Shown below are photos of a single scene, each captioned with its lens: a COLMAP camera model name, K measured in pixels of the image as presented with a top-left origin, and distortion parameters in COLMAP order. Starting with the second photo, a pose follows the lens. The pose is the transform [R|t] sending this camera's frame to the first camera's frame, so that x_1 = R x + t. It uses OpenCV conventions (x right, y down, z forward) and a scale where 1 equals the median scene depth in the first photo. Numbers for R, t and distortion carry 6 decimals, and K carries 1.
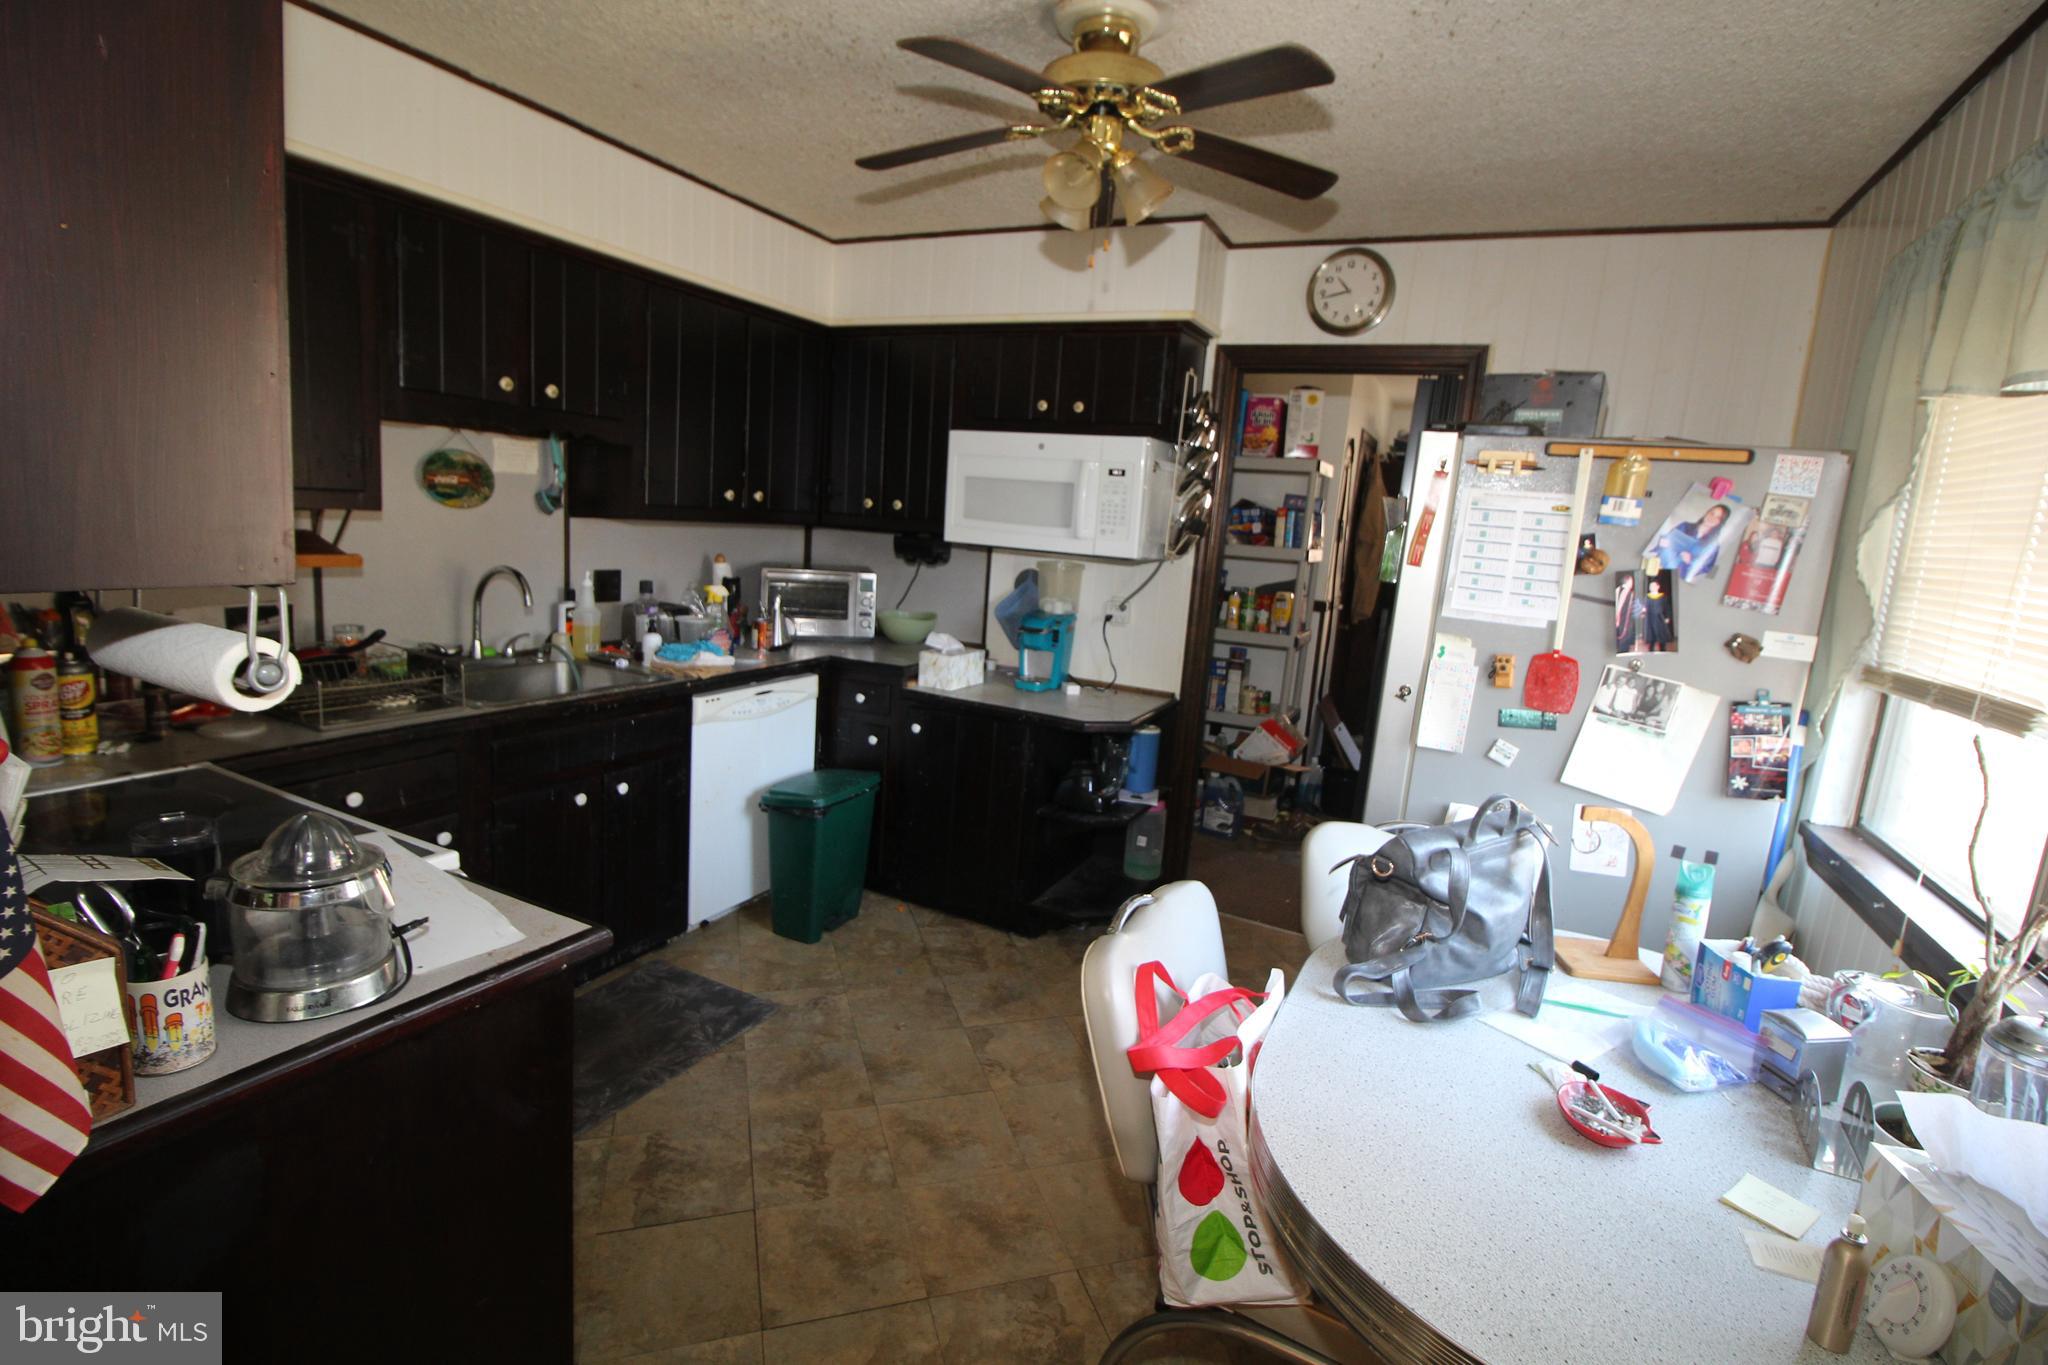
lens RADIAL K [[946.5, 0, 1020.6], [0, 946.5, 673.7], [0, 0, 1]] dist [-0.001497, -0.011994]
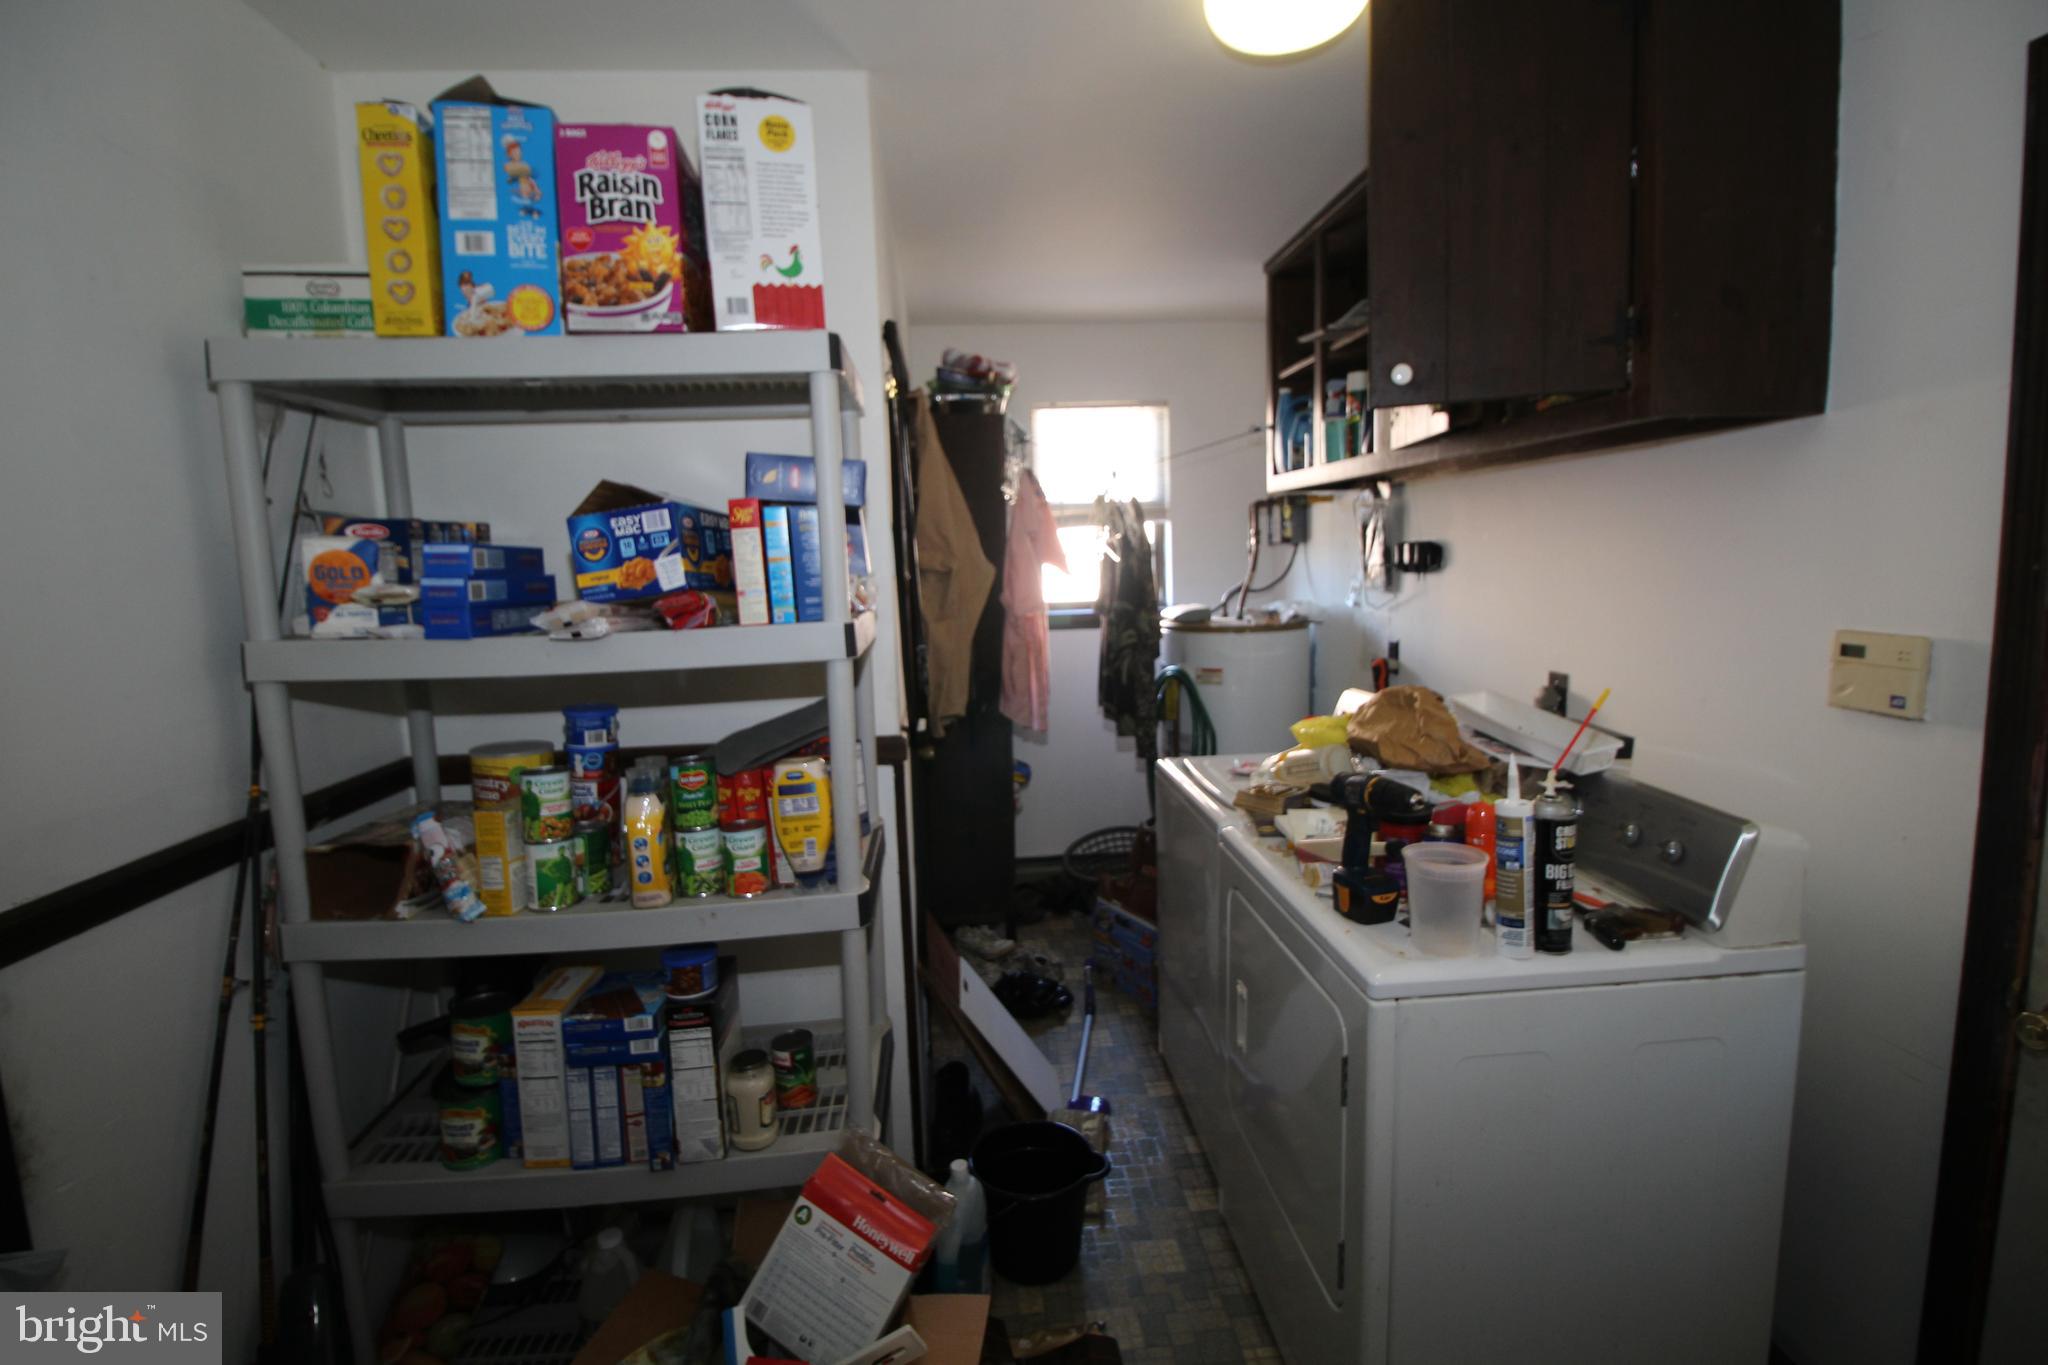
lens RADIAL K [[946.5, 0, 1024.0], [0, 946.5, 676.1], [0, 0, 1]] dist [-0.001497, -0.011994]
pose [[0.855571, -0.167035, 0.489998, 0.192052], [0.177686, 0.983767, 0.025103, -0.108648], [-0.486237, 0.065588, 0.871362, 0.682817]]
